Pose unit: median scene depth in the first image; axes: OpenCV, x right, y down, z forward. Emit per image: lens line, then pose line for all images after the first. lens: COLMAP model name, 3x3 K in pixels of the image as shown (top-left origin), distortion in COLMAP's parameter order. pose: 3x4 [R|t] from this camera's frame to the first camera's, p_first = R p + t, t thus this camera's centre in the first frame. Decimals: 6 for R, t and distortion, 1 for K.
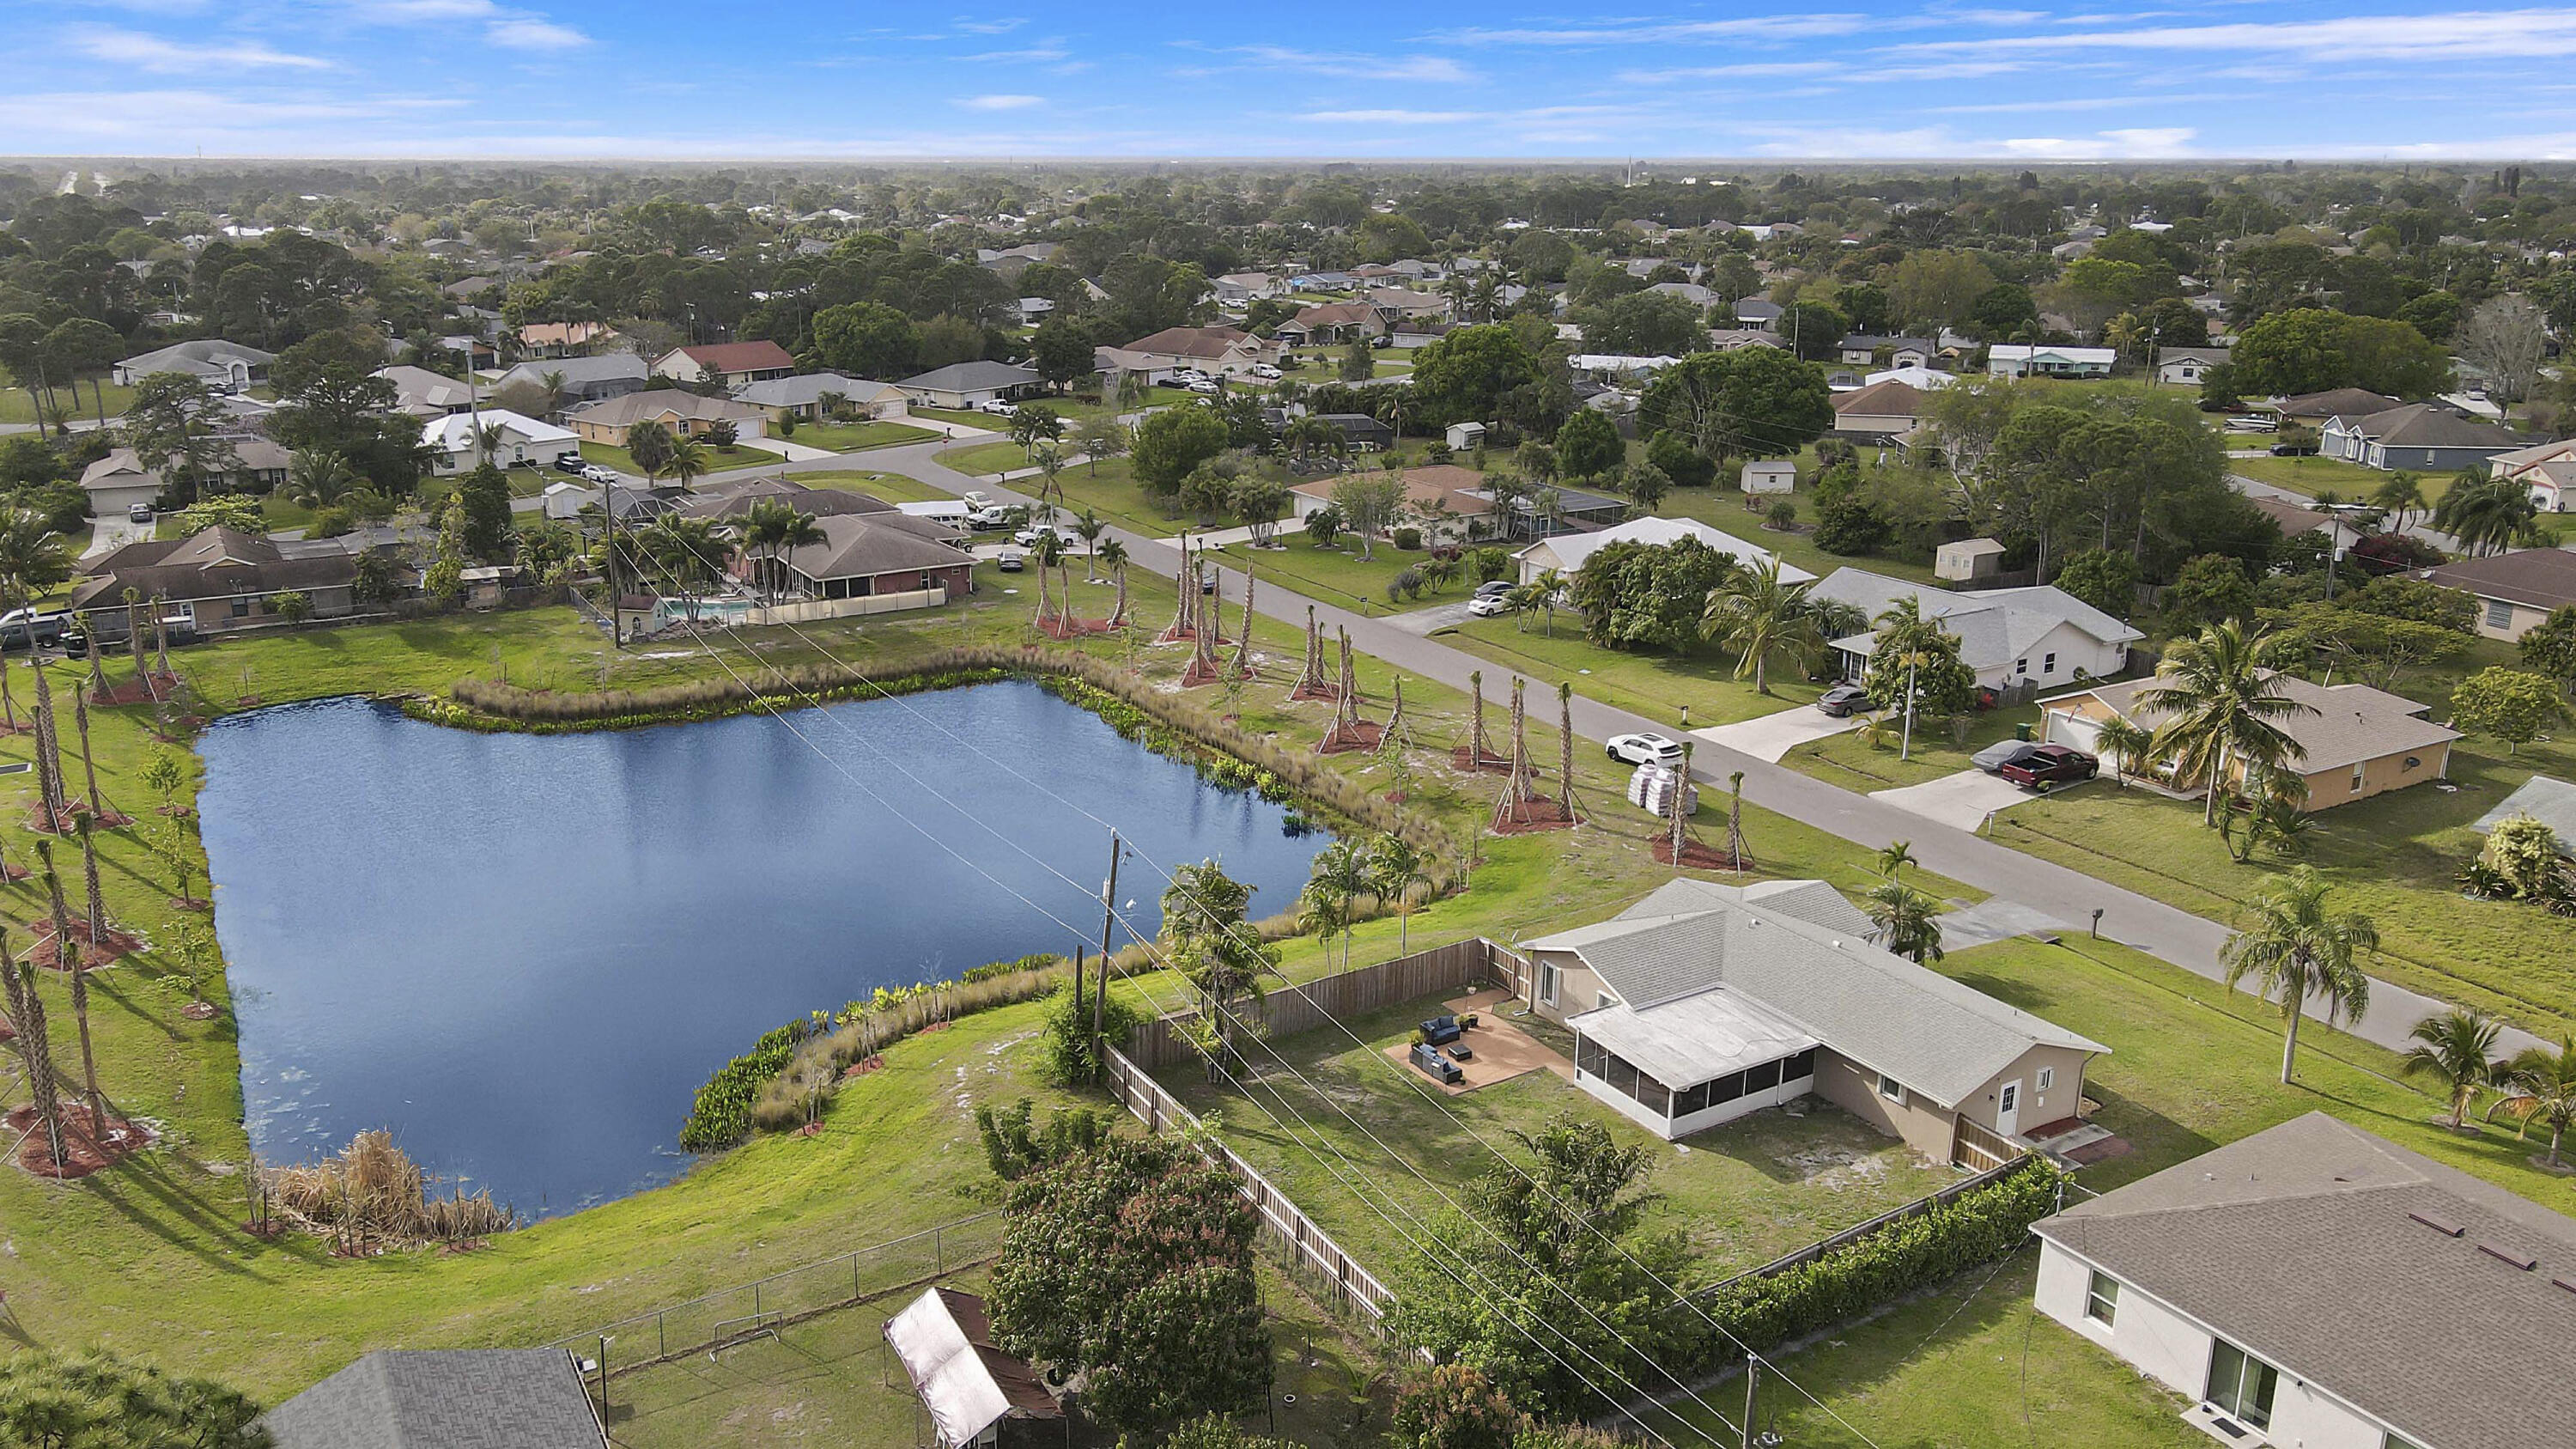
lens RADIAL K [[1929.7, 0, 1223.3], [0, 1929.7, 725.4], [0, 0, 1]] dist [-0.007561, 0.039934]
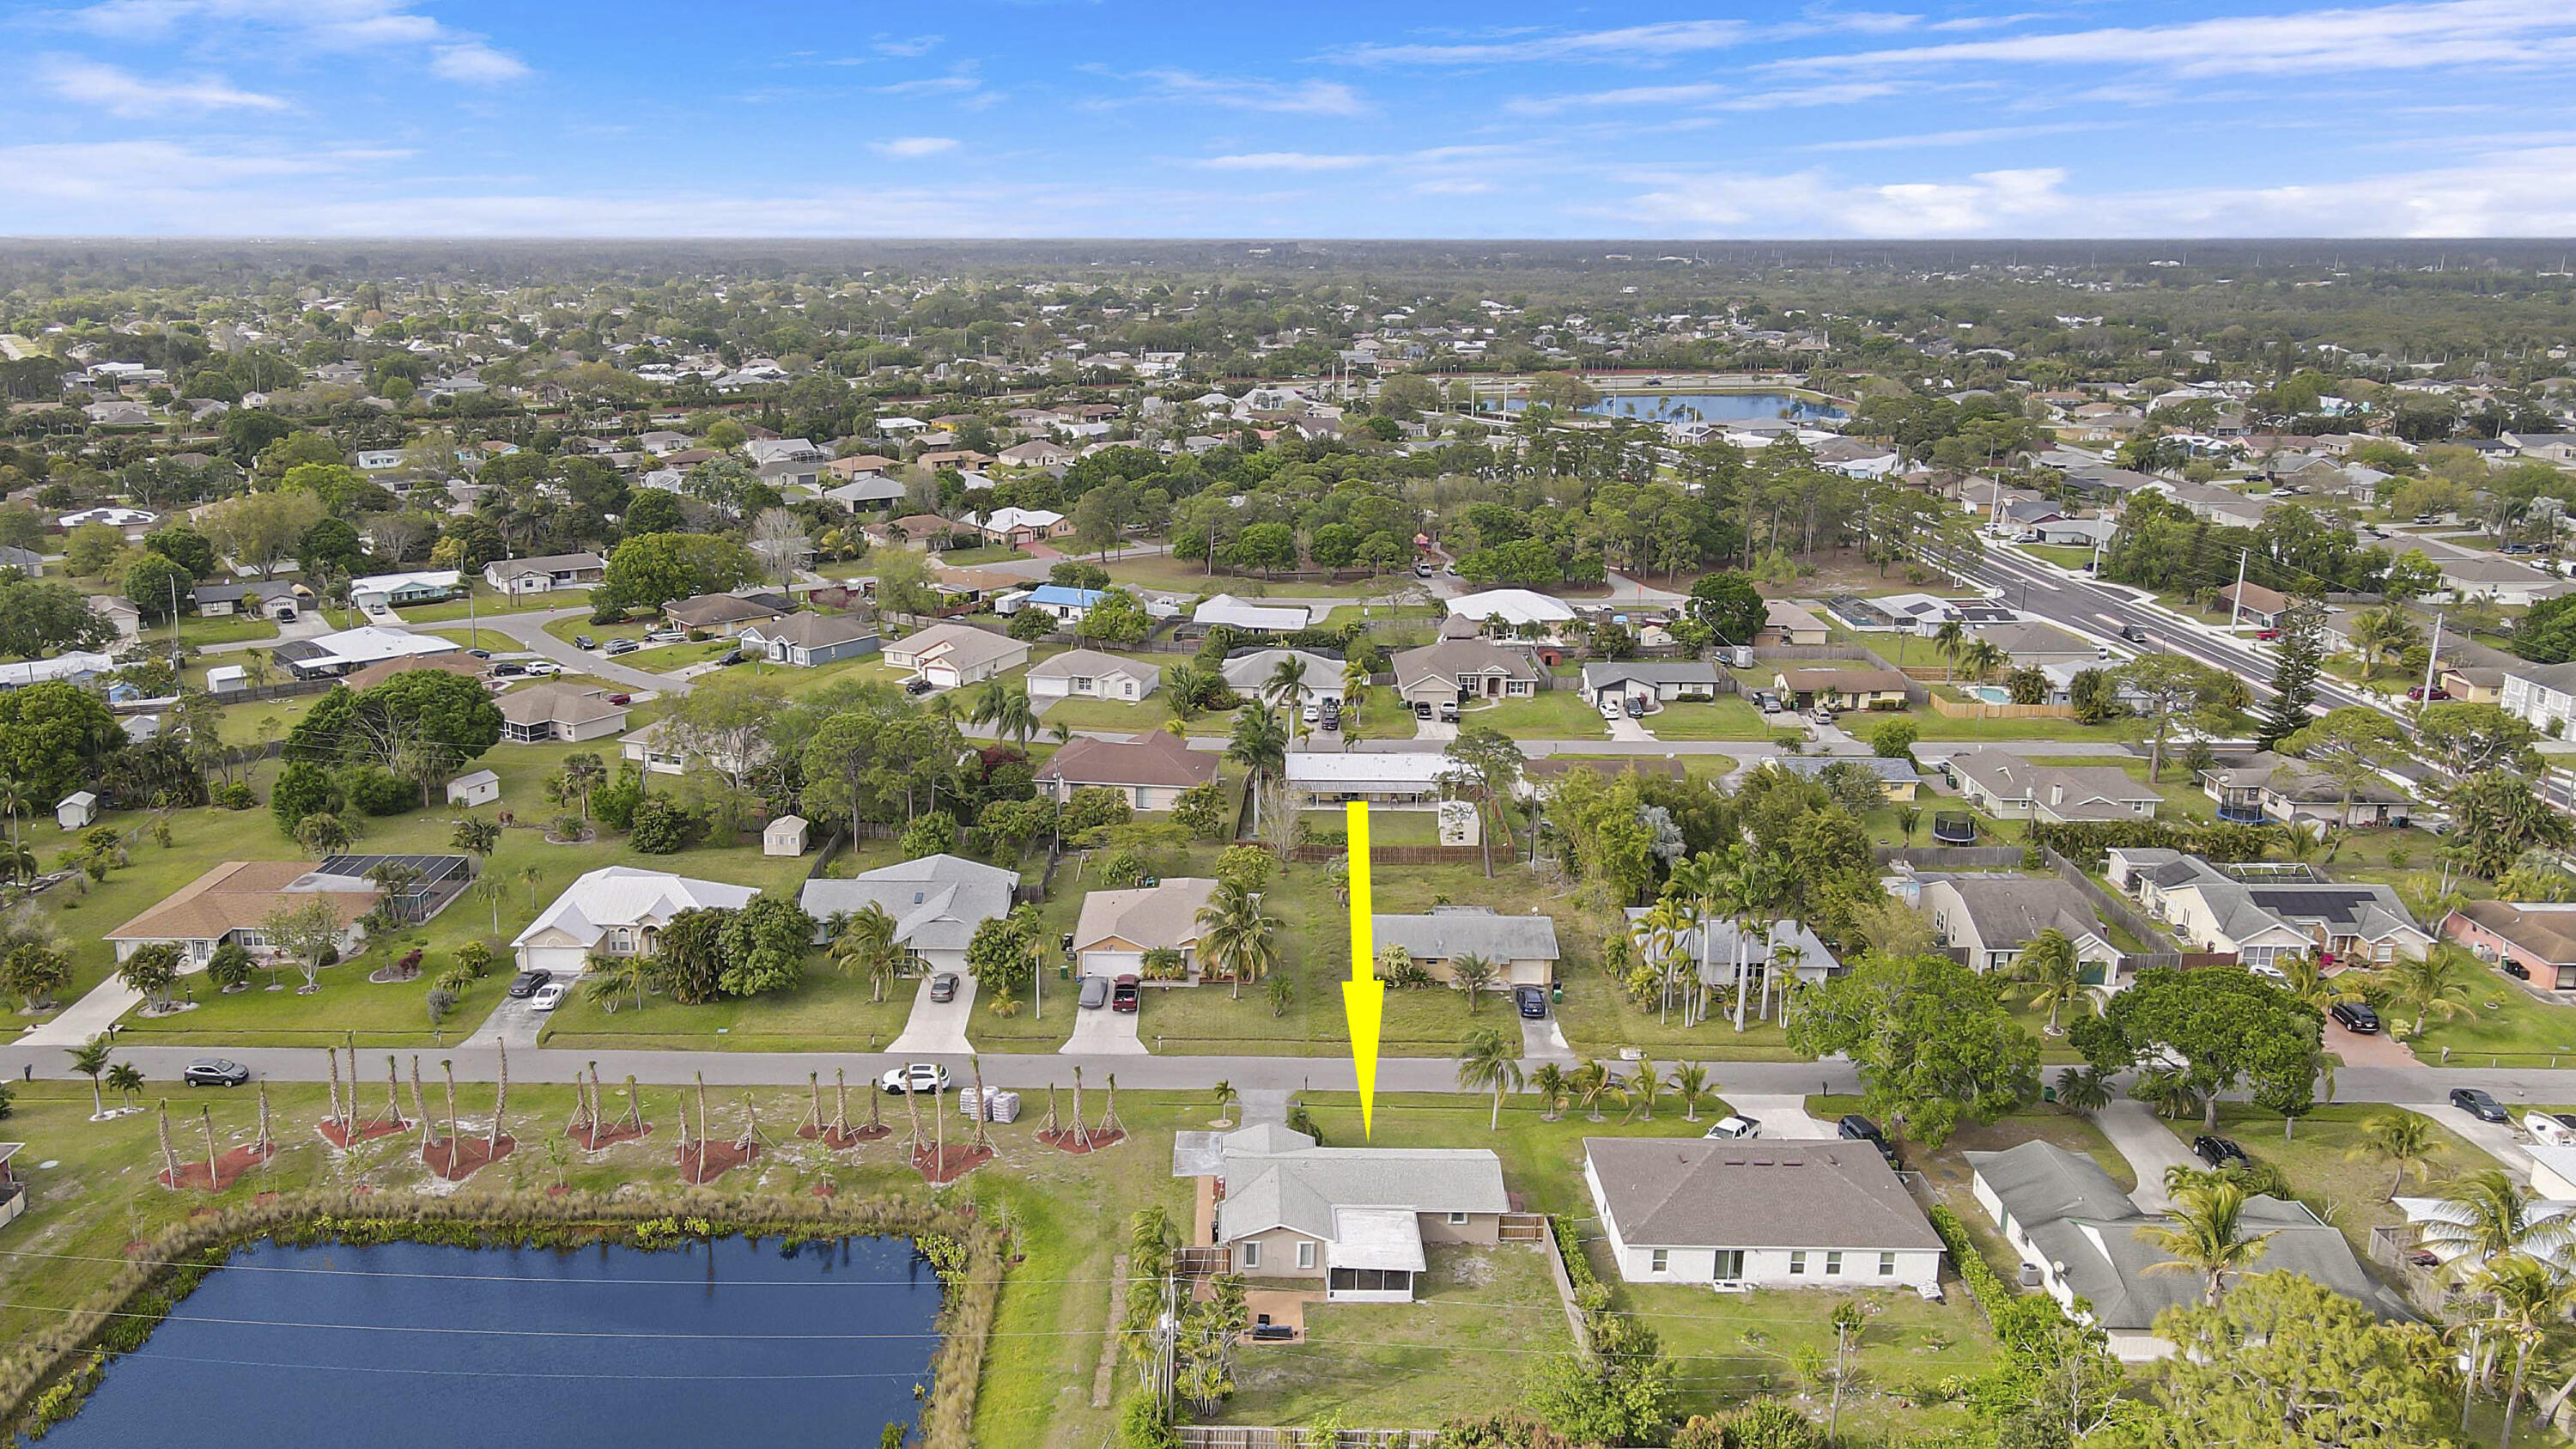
lens RADIAL K [[1929.7, 0, 1223.3], [0, 1929.7, 725.4], [0, 0, 1]] dist [-0.007561, 0.039934]
pose [[0.508944, -0.215121, 0.833486, -0.712256], [0.240520, 0.965243, 0.102260, -0.300992], [-0.826515, 0.148425, 0.542995, 0.074742]]
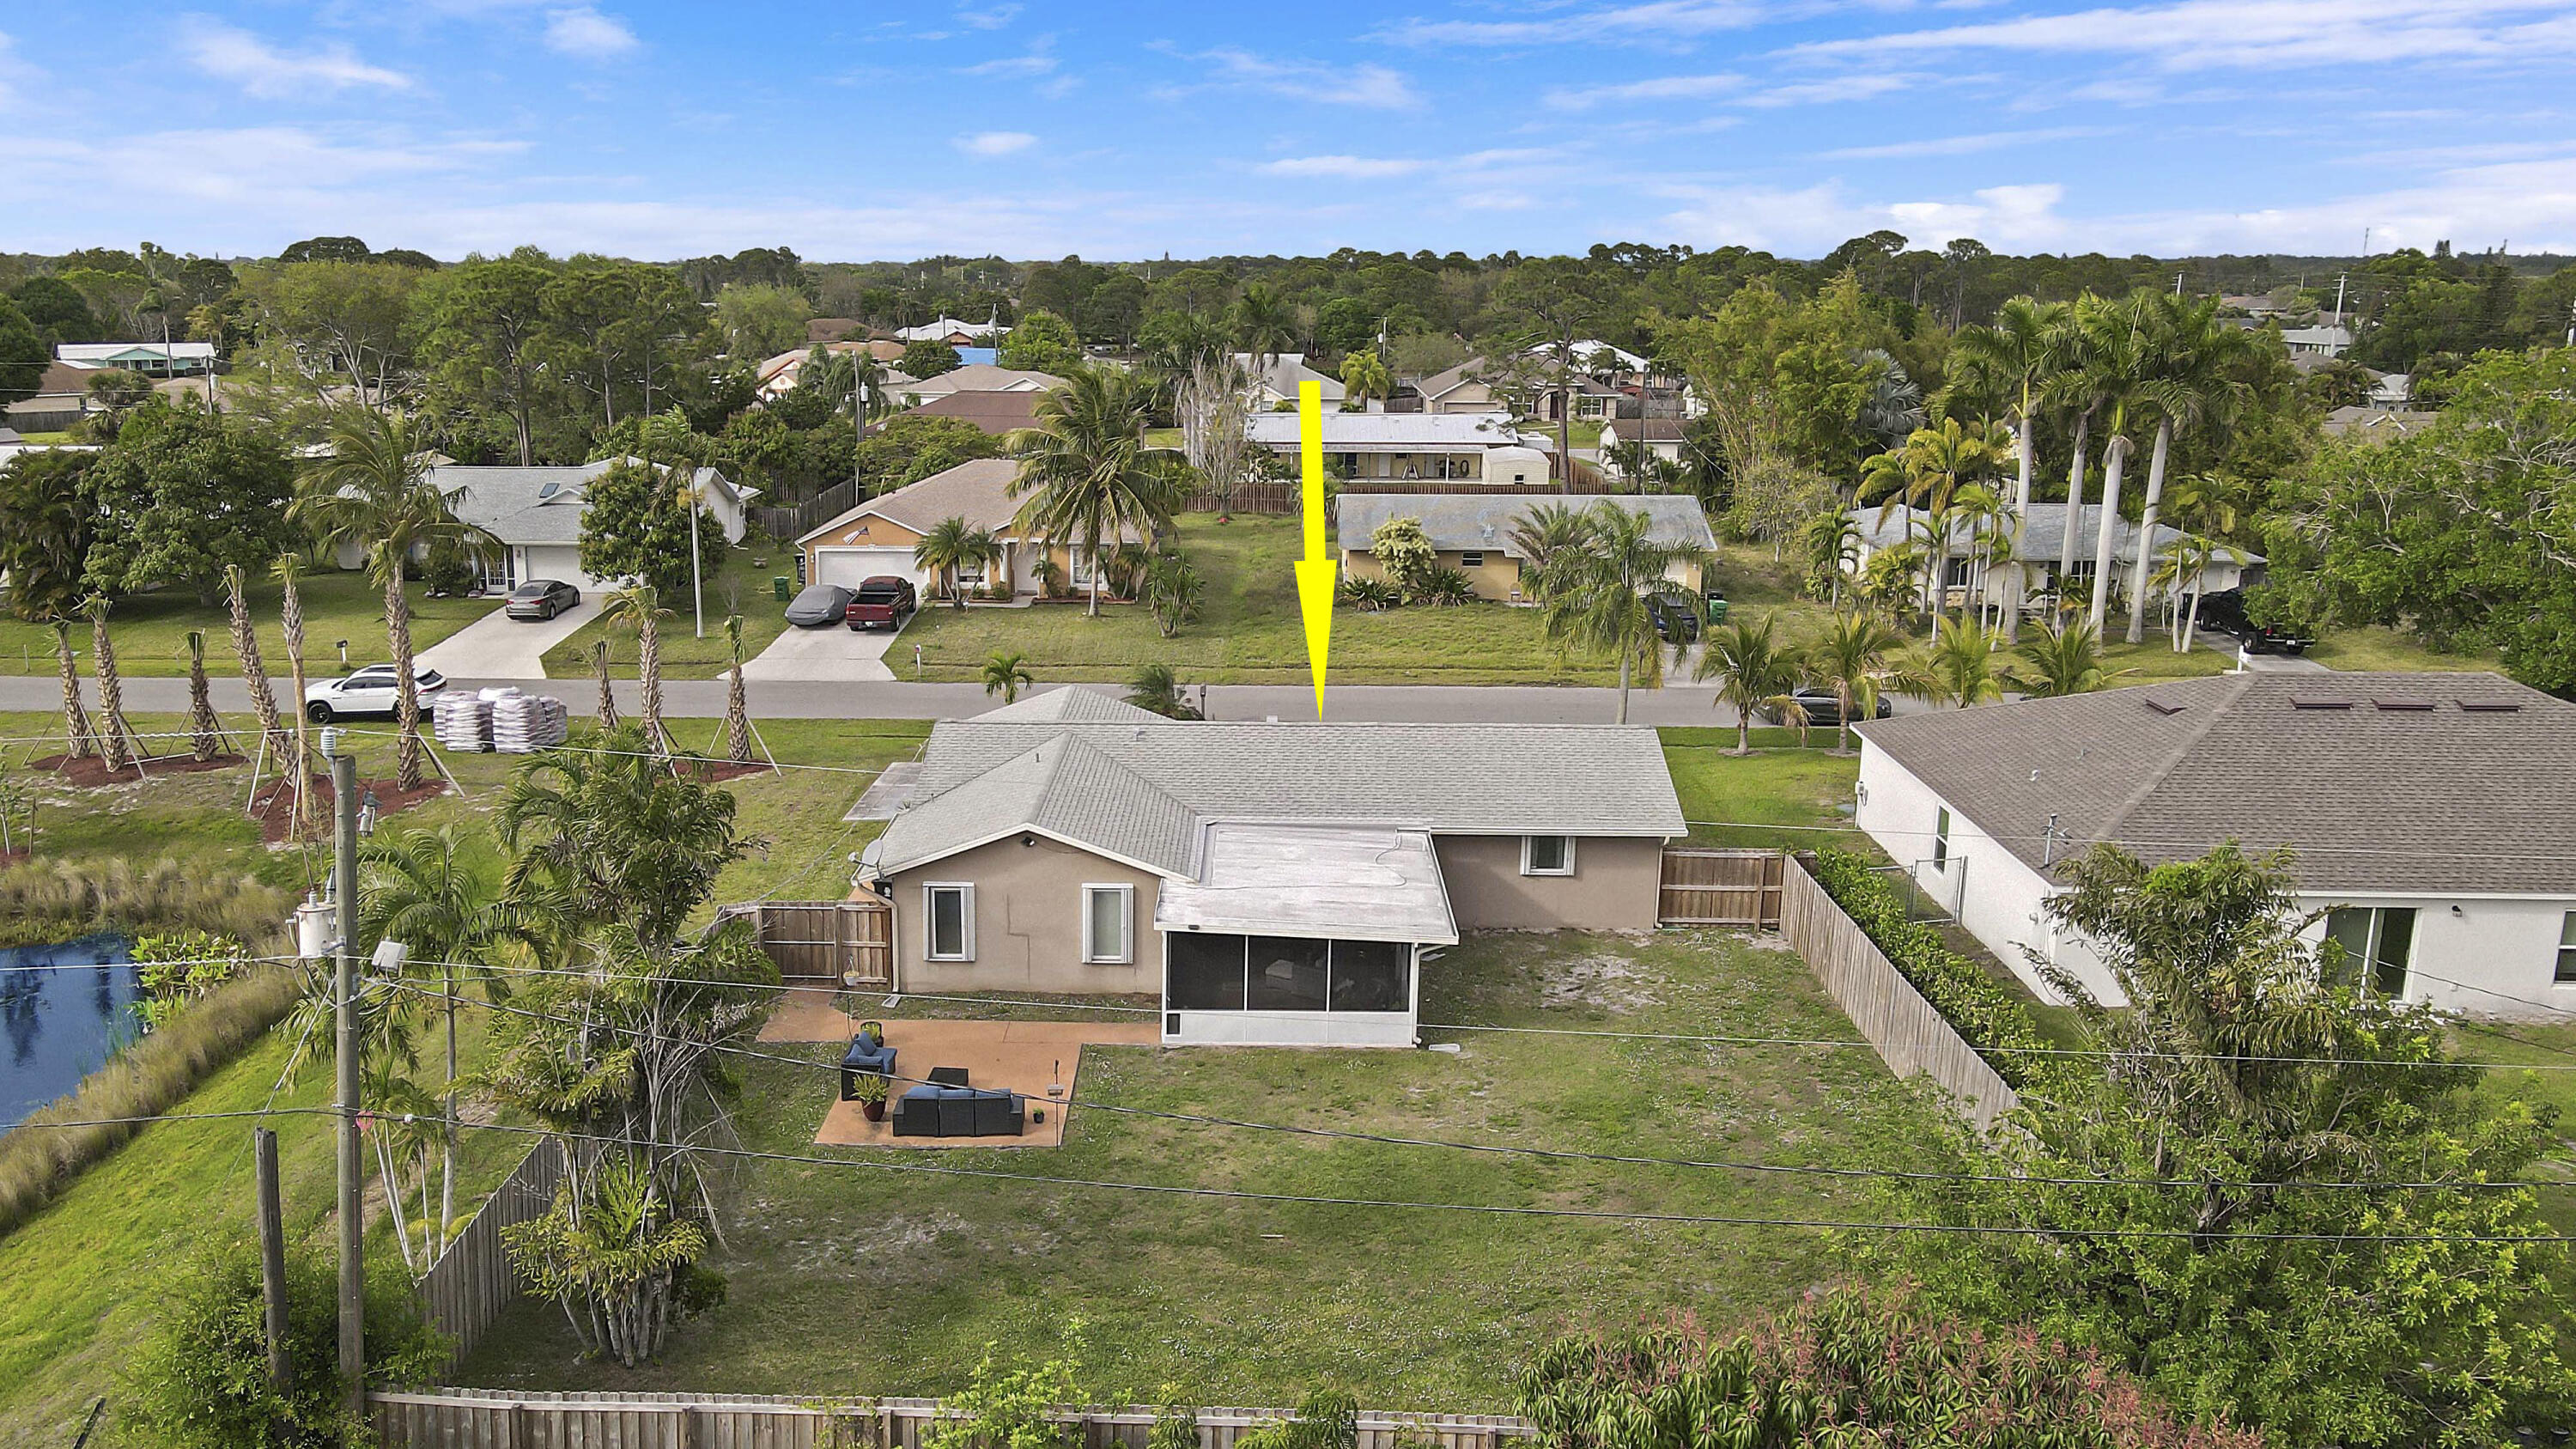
lens RADIAL K [[1929.7, 0, 1223.3], [0, 1929.7, 725.4], [0, 0, 1]] dist [-0.007561, 0.039934]
pose [[0.525316, -0.197868, 0.827582, -0.151474], [0.239949, 0.967564, 0.079027, 0.038744], [-0.816375, 0.157063, 0.555755, 0.429634]]
